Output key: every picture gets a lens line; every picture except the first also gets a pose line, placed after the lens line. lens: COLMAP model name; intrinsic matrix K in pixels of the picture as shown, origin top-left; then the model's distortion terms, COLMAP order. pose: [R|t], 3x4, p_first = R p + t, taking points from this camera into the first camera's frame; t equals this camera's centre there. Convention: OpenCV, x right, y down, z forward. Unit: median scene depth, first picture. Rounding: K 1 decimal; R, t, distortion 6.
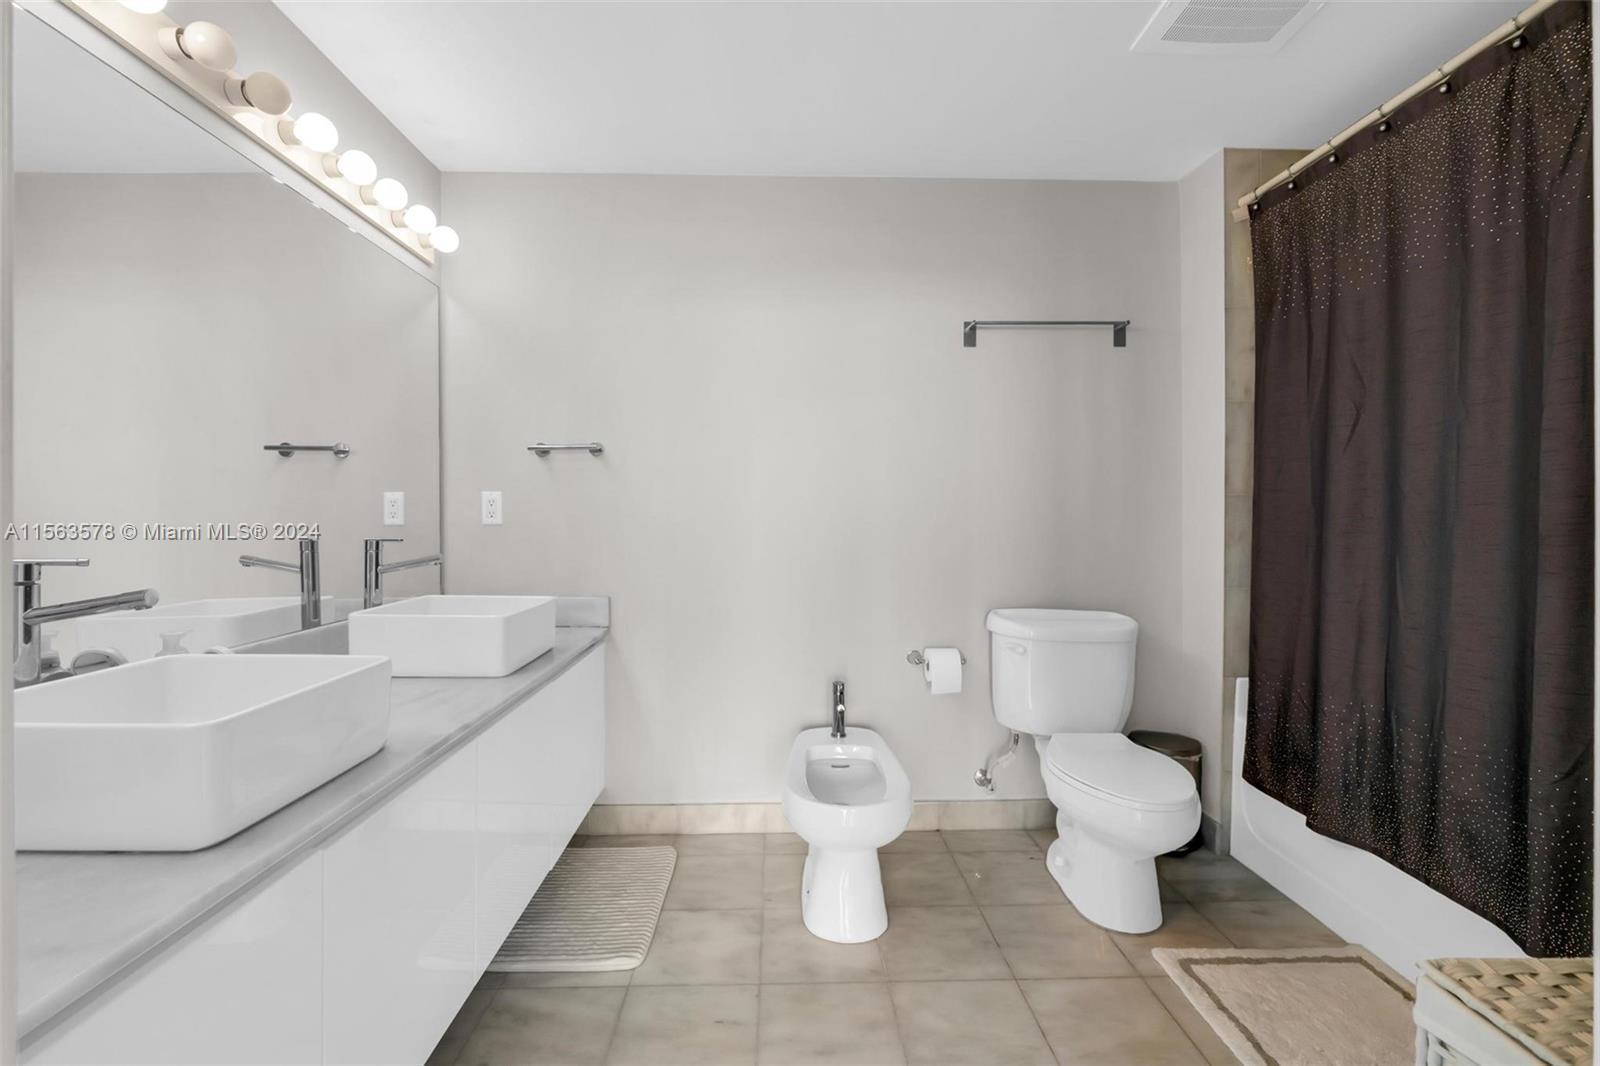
lens RADIAL K [[672.5, 0, 795.0], [0, 672.5, 526.9], [0, 0, 1]] dist [-0.005690, -0.000409]
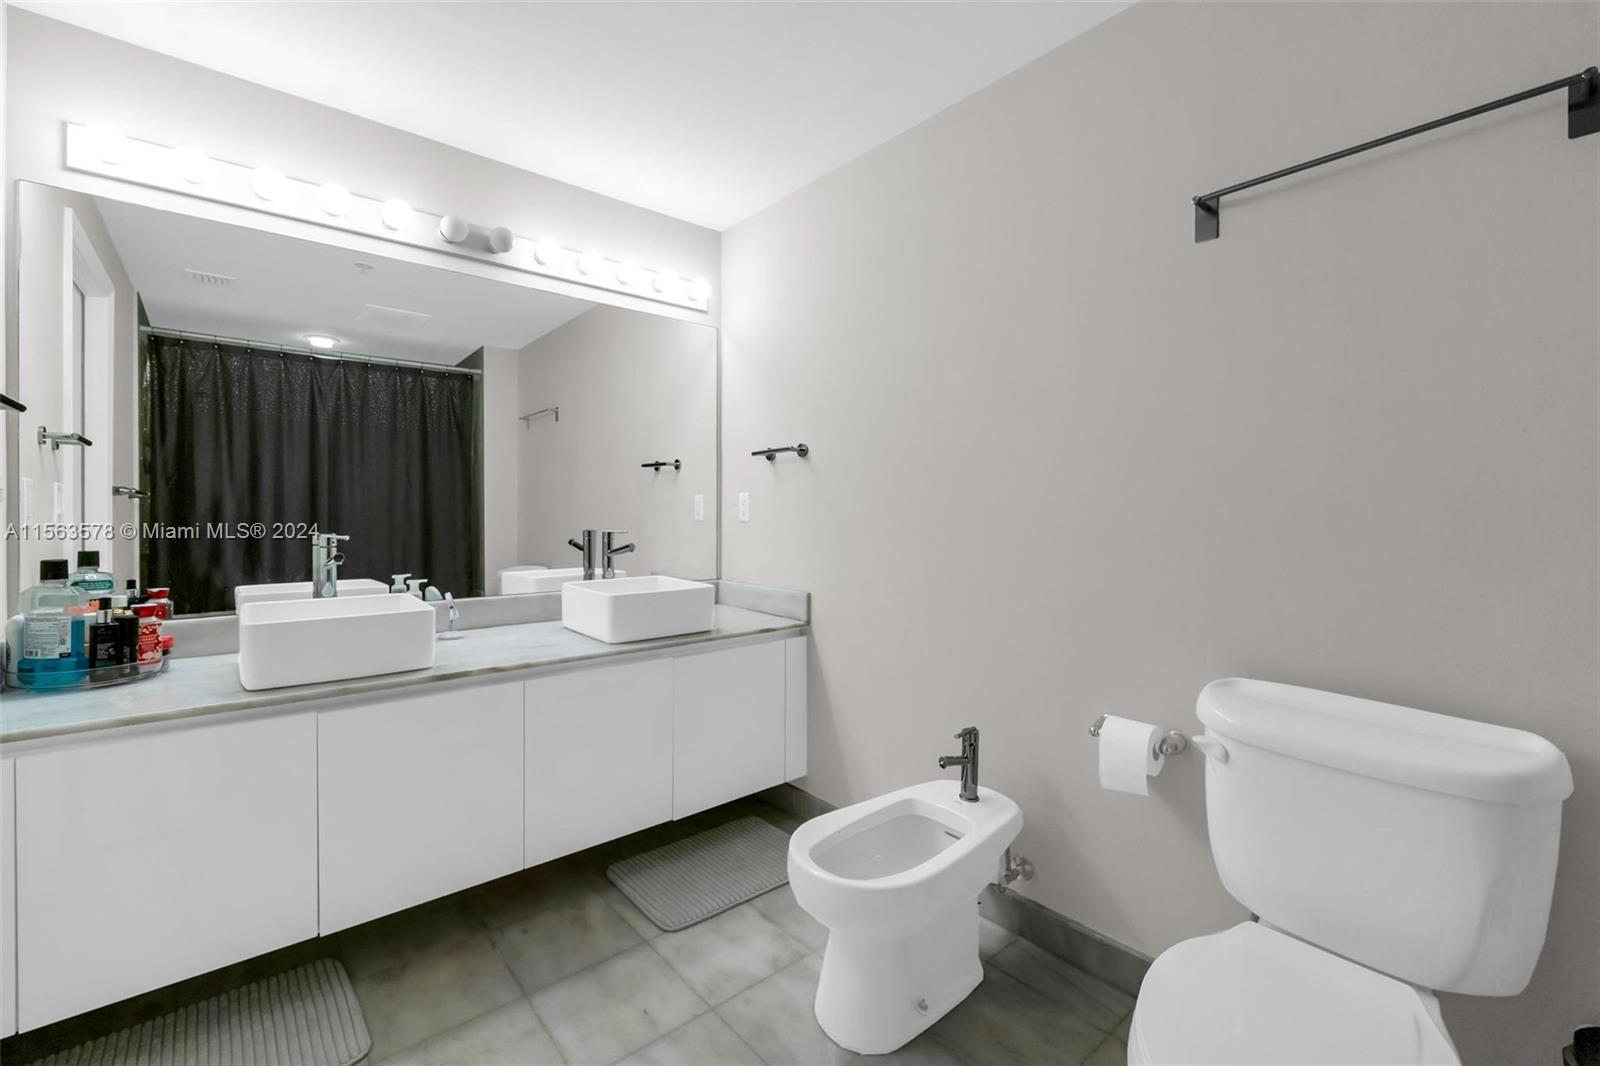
lens RADIAL K [[672.5, 0, 795.0], [0, 672.5, 526.9], [0, 0, 1]] dist [-0.005690, -0.000409]
pose [[0.637149, 0.013435, -0.770624, 0.517009], [-0.019638, 0.999806, 0.001194, 0.003657], [0.770491, 0.014373, 0.637289, 0.340050]]
